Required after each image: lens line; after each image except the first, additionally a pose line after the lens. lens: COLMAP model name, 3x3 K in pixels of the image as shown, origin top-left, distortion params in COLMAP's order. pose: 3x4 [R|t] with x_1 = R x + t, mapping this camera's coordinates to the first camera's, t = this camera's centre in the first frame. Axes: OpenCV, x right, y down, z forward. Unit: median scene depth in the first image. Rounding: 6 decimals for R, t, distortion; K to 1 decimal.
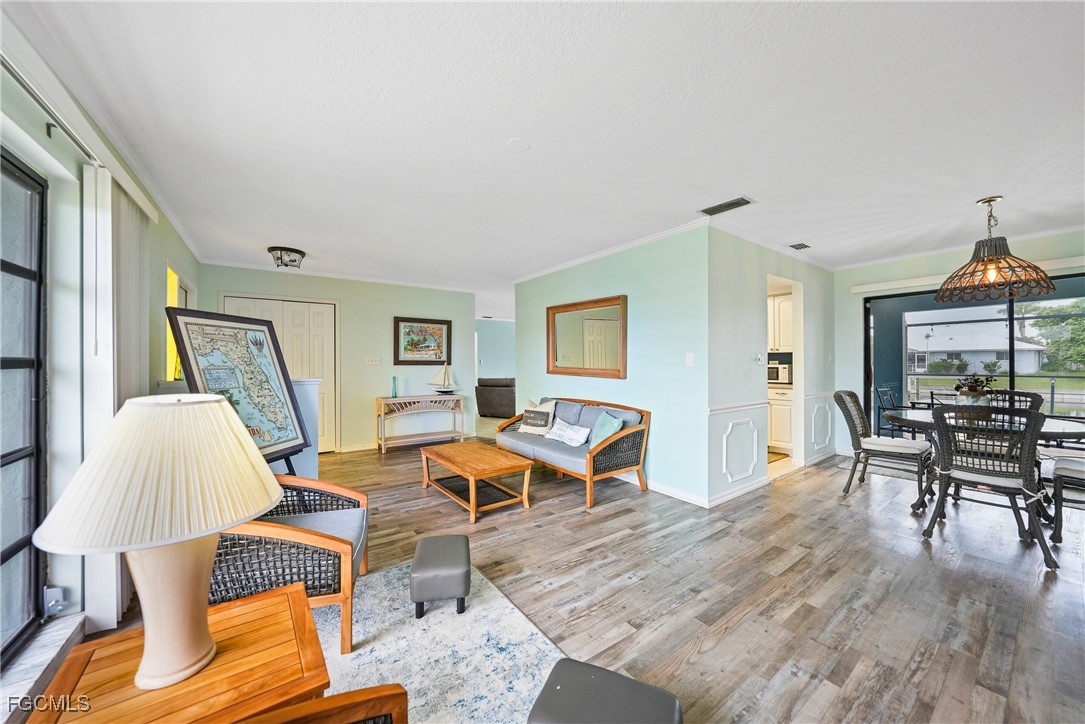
lens RADIAL K [[390.2, 0, 542.5], [0, 390.2, 364.3], [0, 0, 1]] dist [-0.002441, -0.000200]
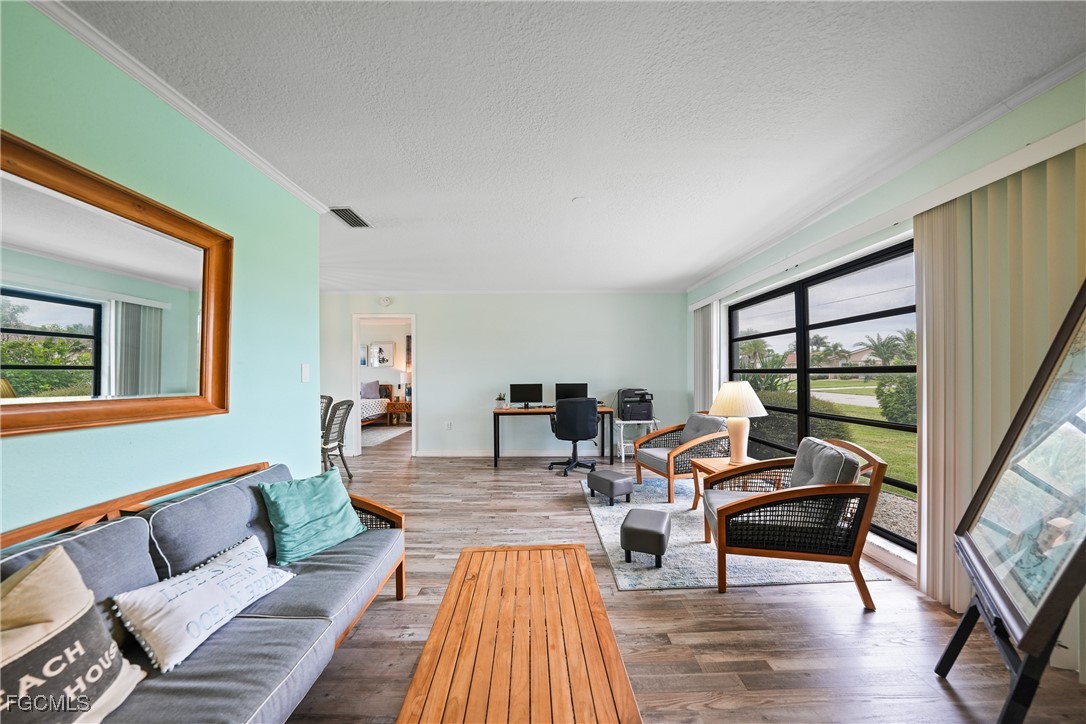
lens RADIAL K [[390.6, 0, 538.2], [0, 390.6, 367.0], [0, 0, 1]] dist [-0.002441, -0.000200]
pose [[-0.815274, 0.006378, 0.579040, -0.528604], [-0.000404, 0.999933, -0.011583, -0.015496], [-0.579075, -0.009678, -0.815217, 1.665451]]
